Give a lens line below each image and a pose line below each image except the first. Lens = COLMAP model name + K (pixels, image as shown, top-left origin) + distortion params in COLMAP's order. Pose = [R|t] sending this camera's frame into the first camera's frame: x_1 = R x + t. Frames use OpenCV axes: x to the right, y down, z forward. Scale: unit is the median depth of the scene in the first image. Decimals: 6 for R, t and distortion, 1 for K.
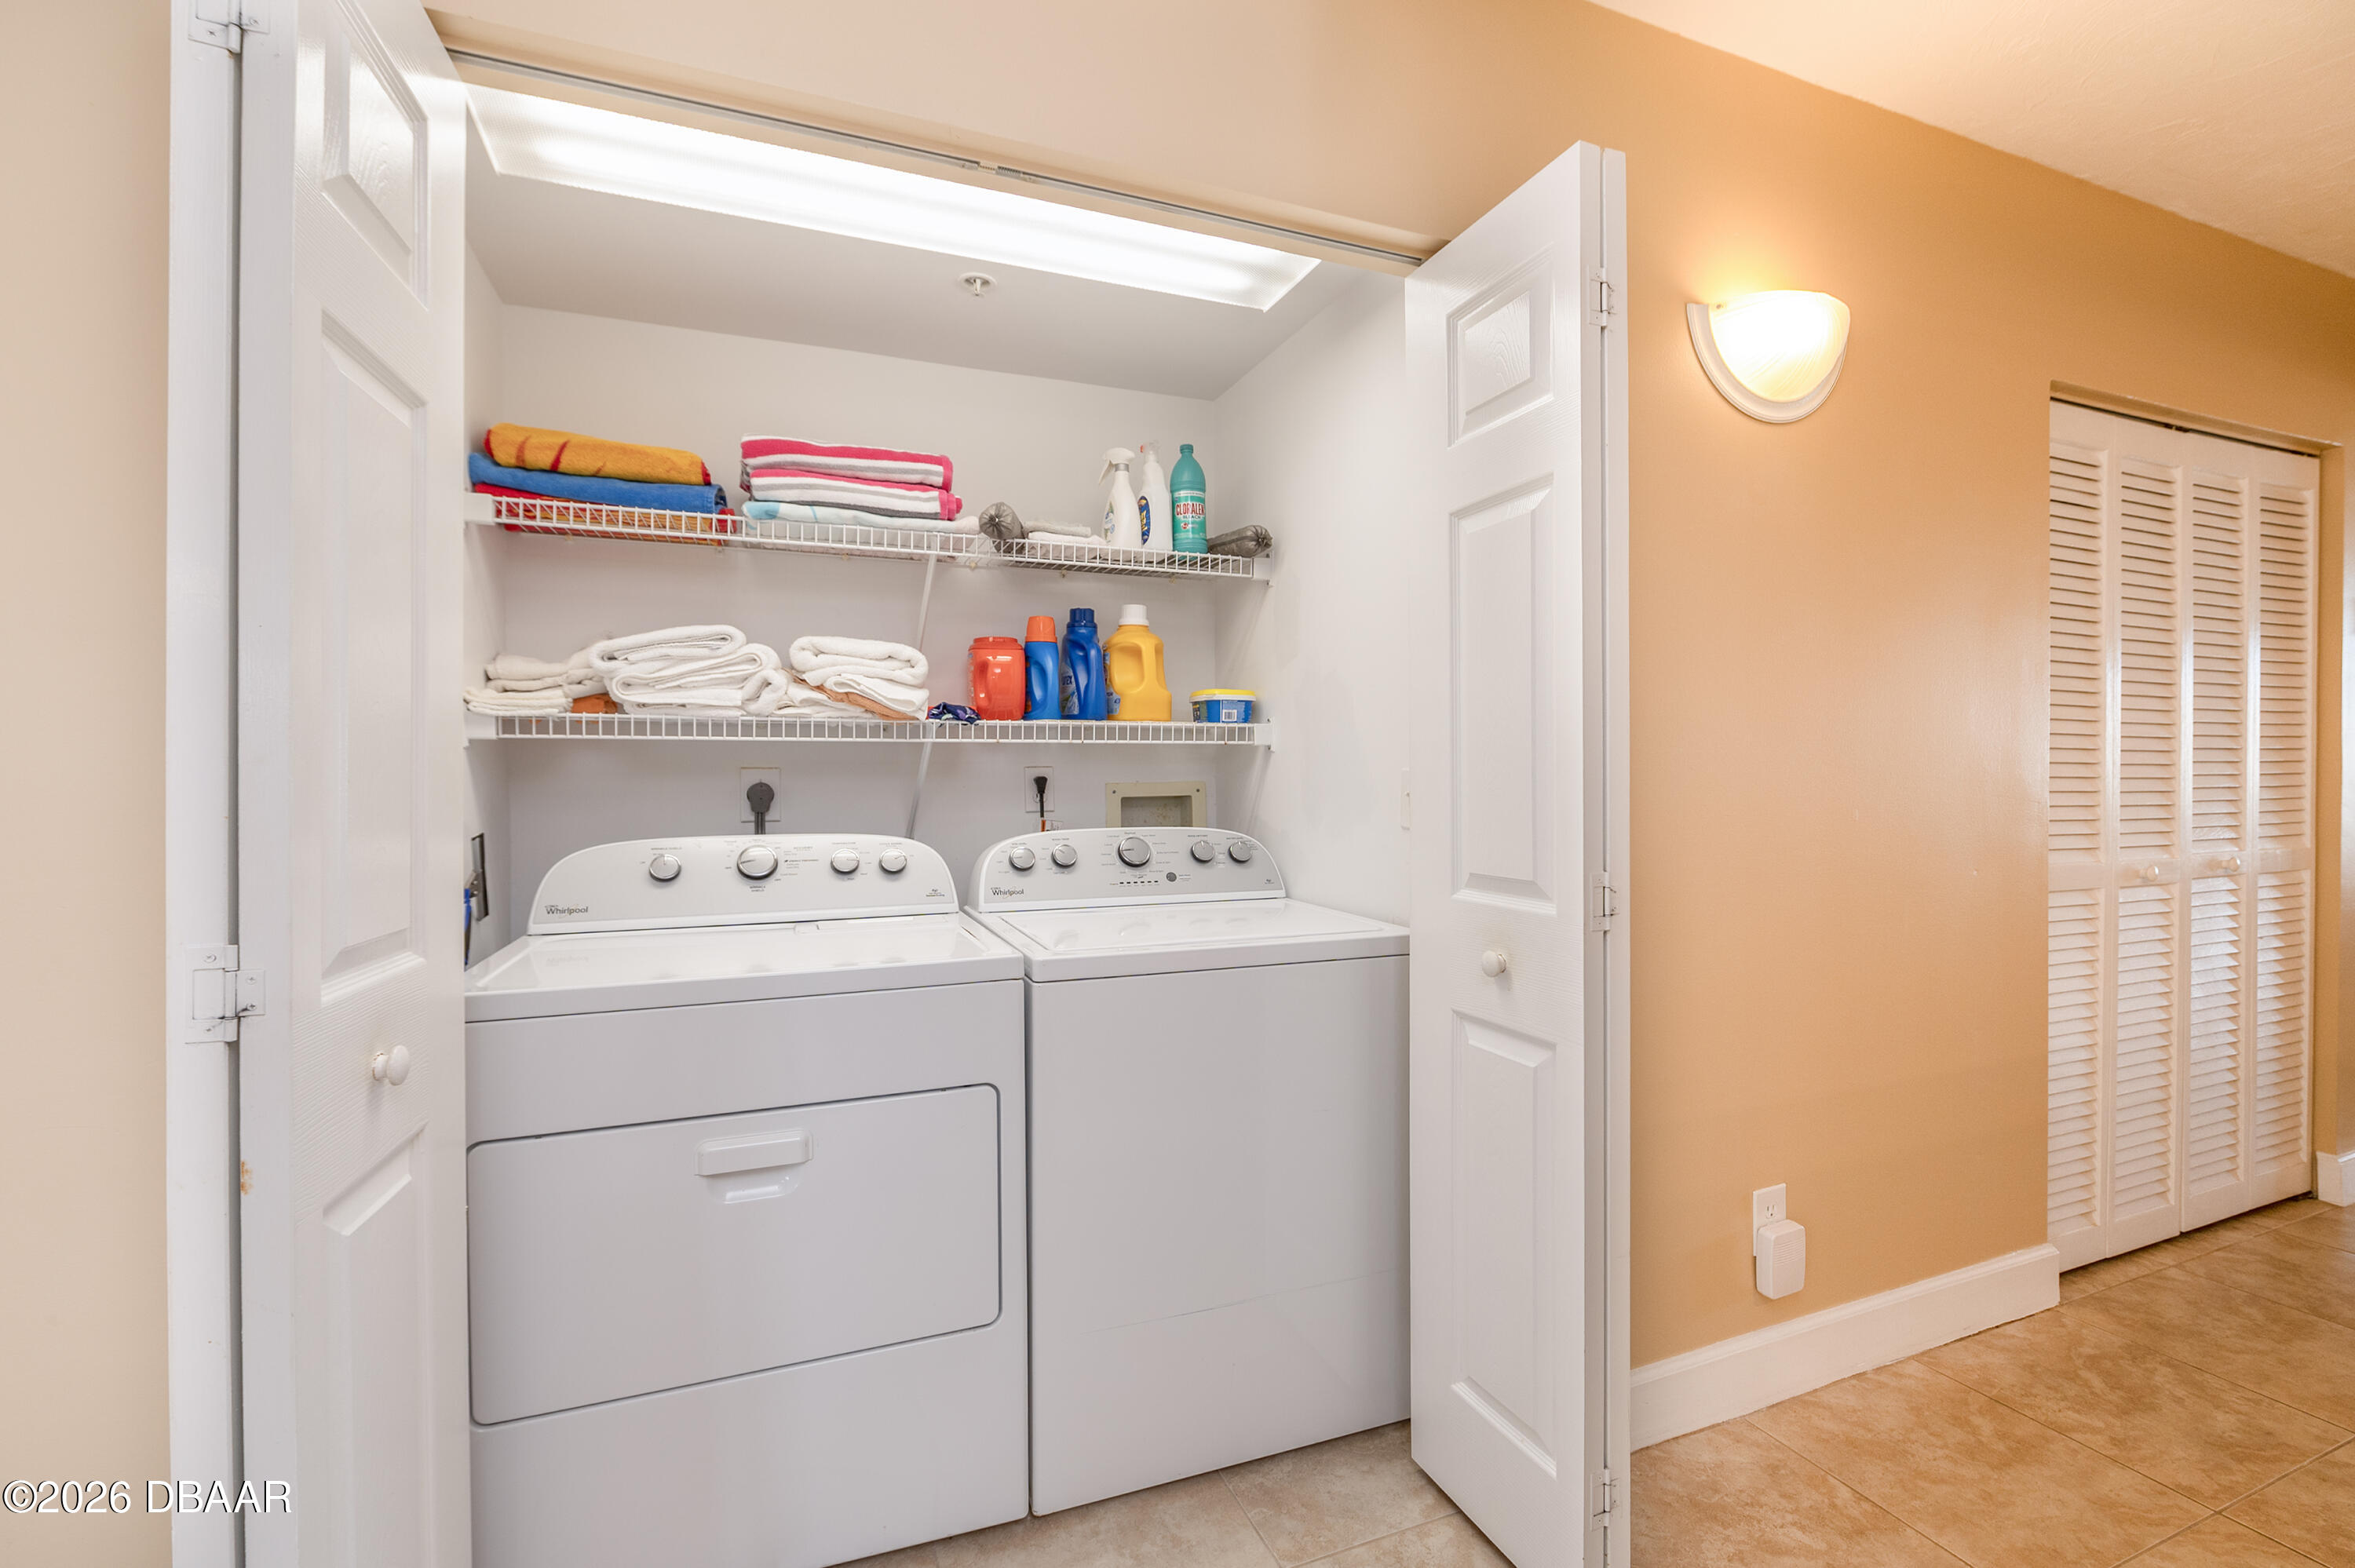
lens RADIAL K [[971.4, 0, 1177.7], [0, 971.4, 769.4], [0, 0, 1]] dist [-0.000120, -0.000136]
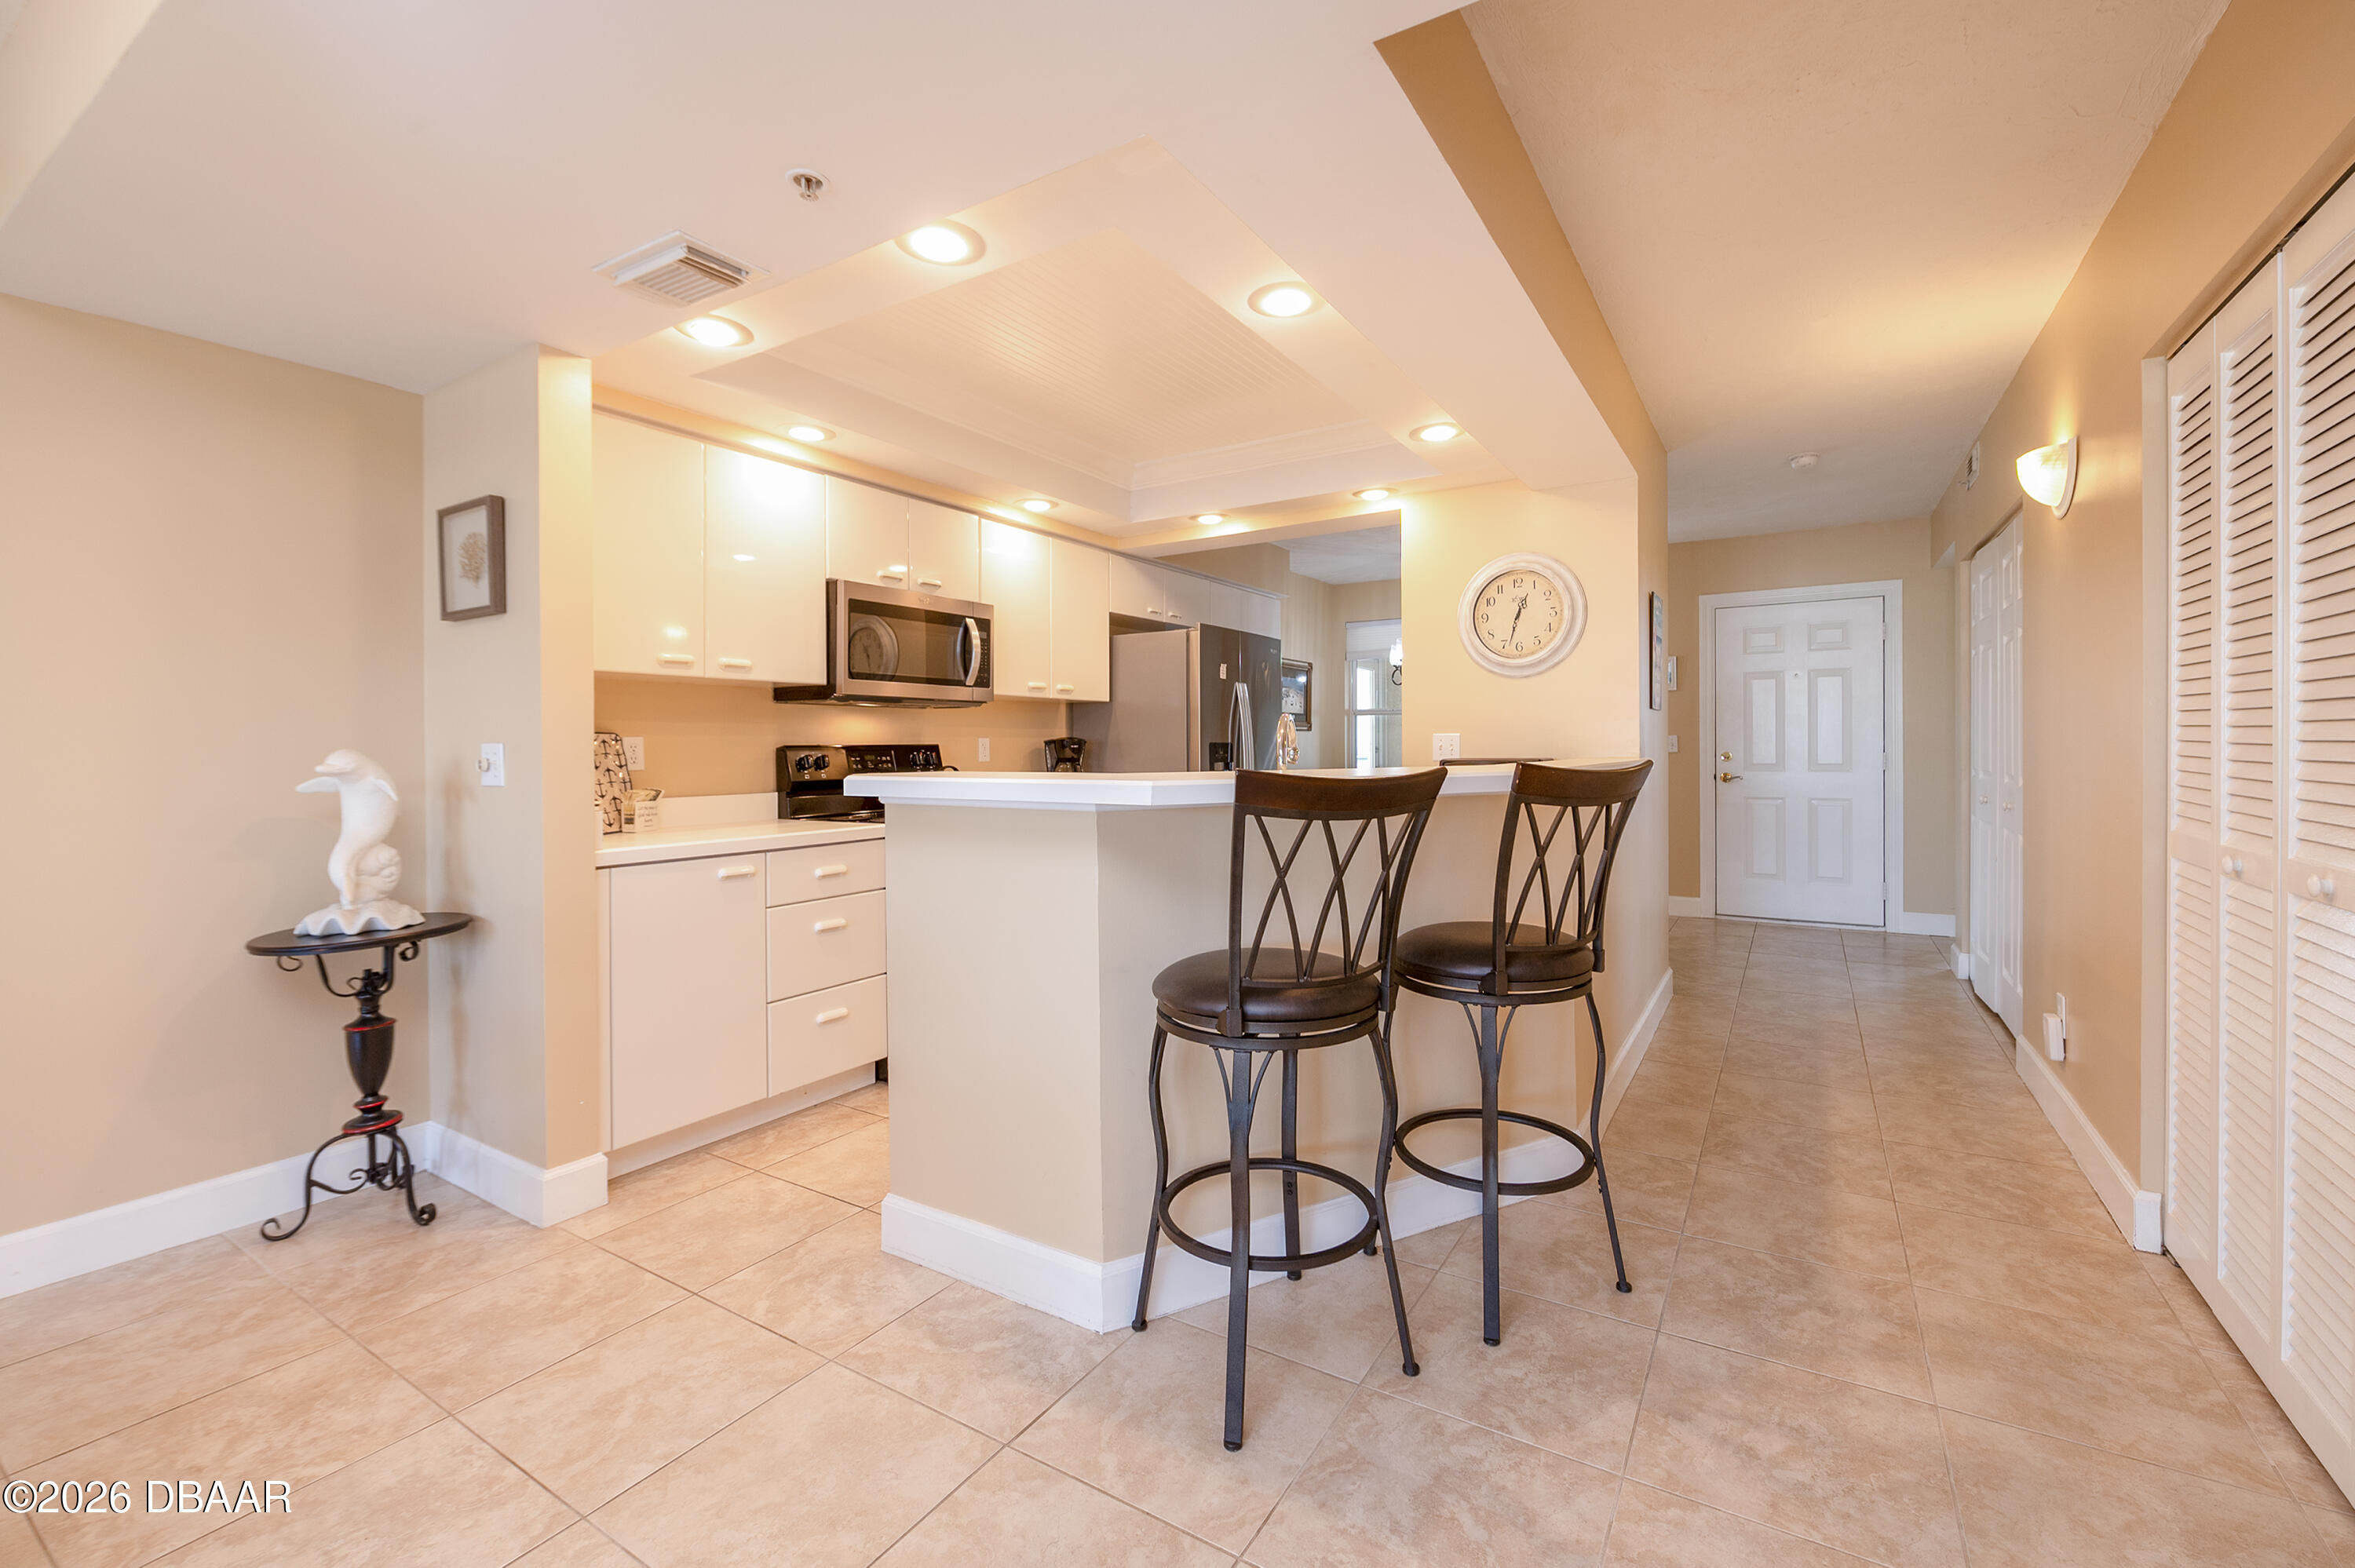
lens RADIAL K [[971.4, 0, 1177.7], [0, 971.4, 769.4], [0, 0, 1]] dist [-0.000120, -0.000136]
pose [[-0.816359, 0.017710, -0.577272, 2.620183], [0.011578, 0.999831, 0.014301, 0.009131], [0.577428, 0.004991, -0.816426, 1.406026]]
